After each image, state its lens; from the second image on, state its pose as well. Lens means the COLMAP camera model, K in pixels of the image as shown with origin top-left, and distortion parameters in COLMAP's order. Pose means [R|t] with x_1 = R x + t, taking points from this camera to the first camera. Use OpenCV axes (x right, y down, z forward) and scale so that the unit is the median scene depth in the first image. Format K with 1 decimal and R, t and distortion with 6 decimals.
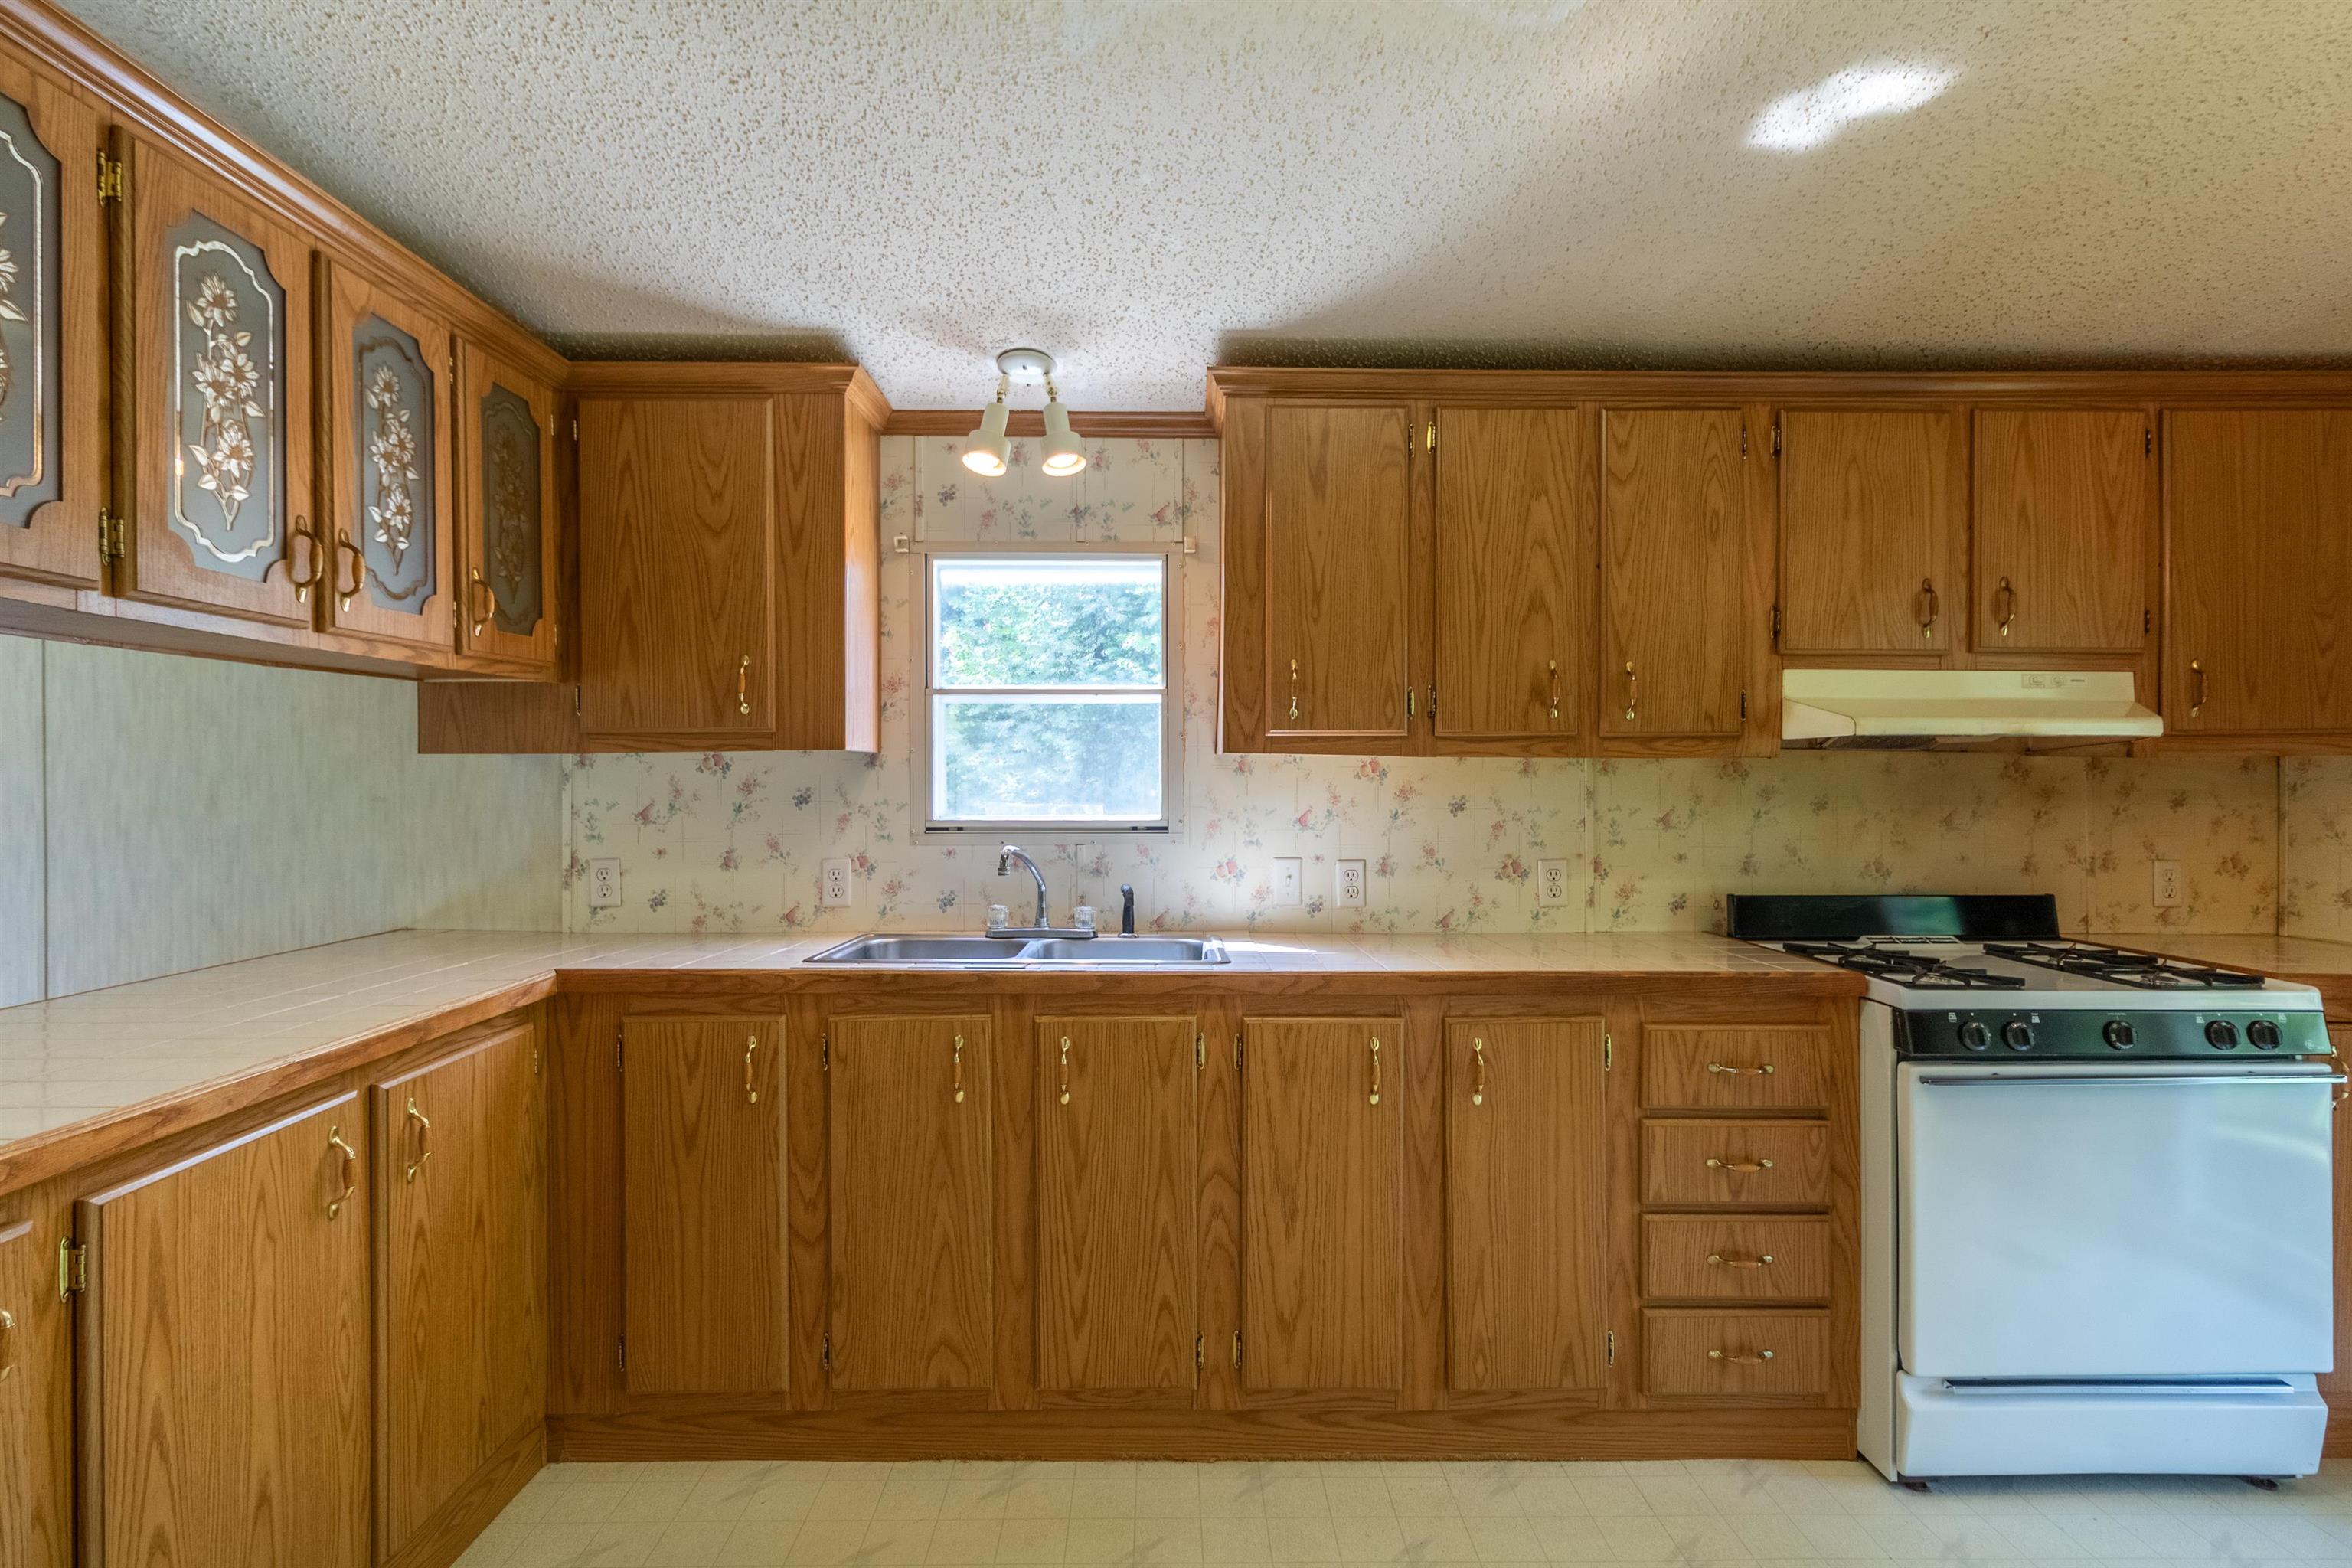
lens RADIAL K [[1132.3, 0, 1175.7], [0, 1132.3, 780.1], [0, 0, 1]] dist [-0.003362, 0.003374]
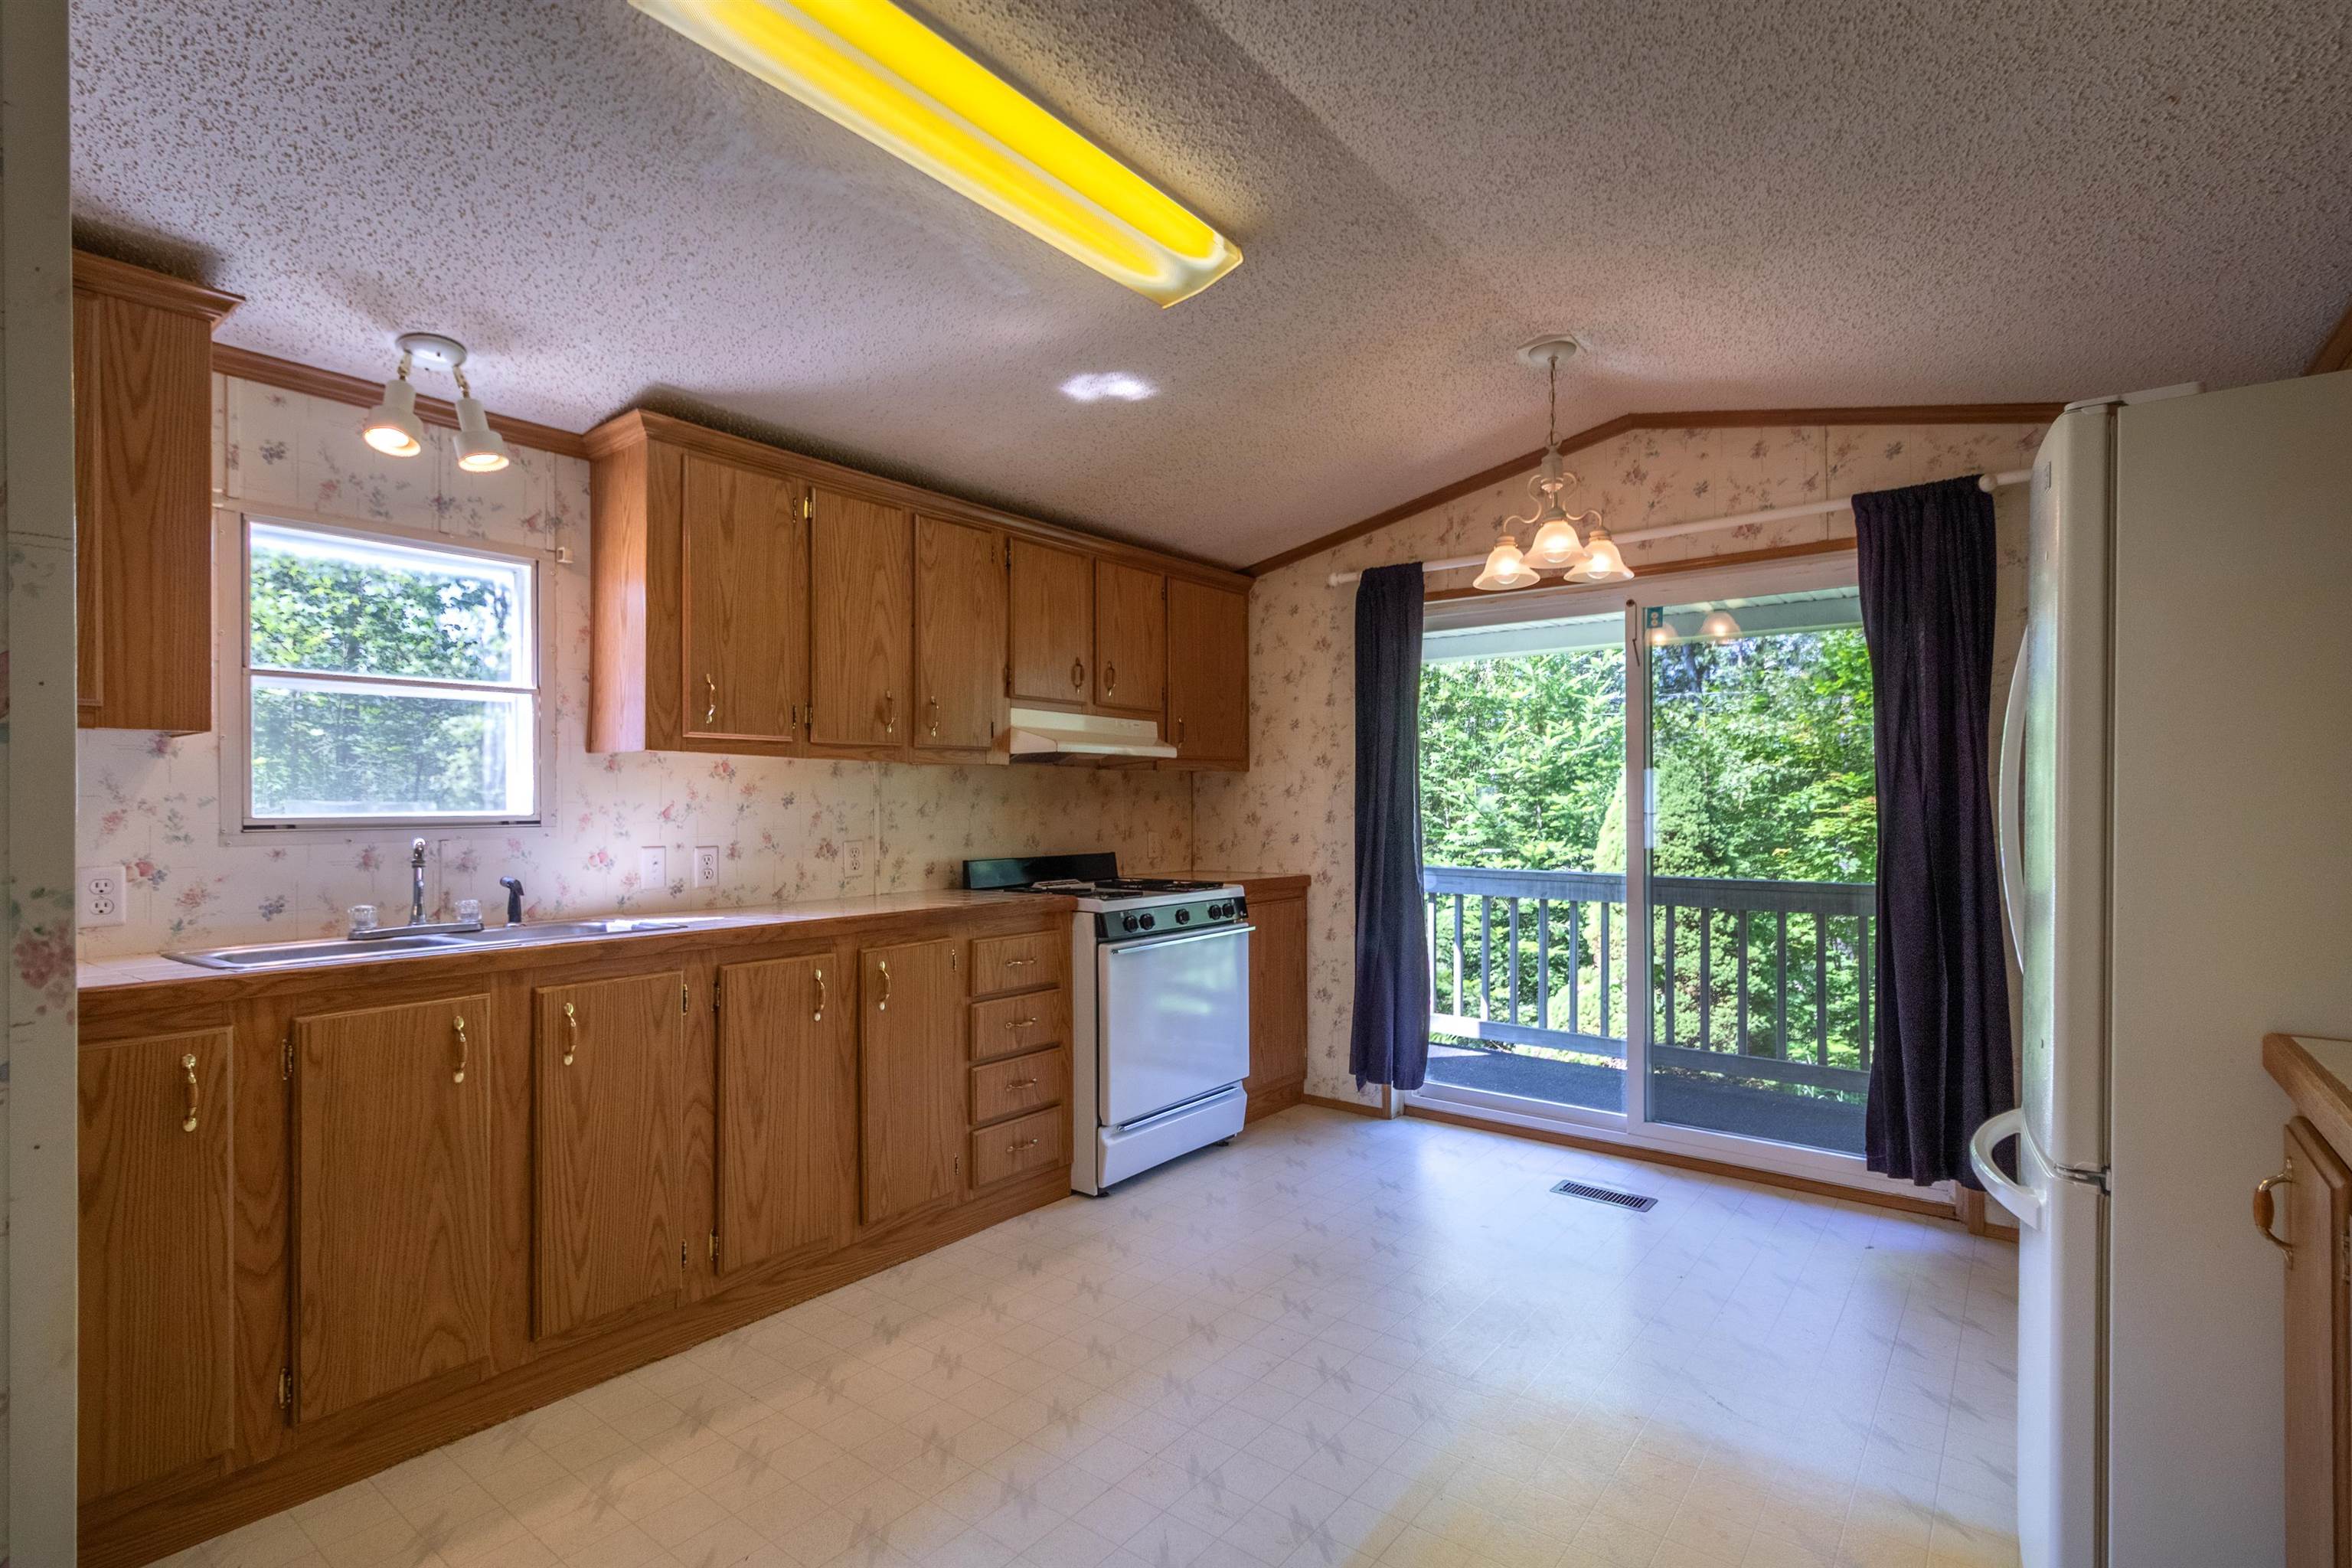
lens RADIAL K [[1074.7, 0, 1180.1], [0, 1074.7, 804.4], [0, 0, 1]] dist [0.001975, 0.001234]
pose [[0.634086, -0.006254, 0.773237, -0.496909], [0.007824, 0.999968, 0.001672, 0.036113], [-0.773223, 0.004989, 0.634115, -0.108259]]
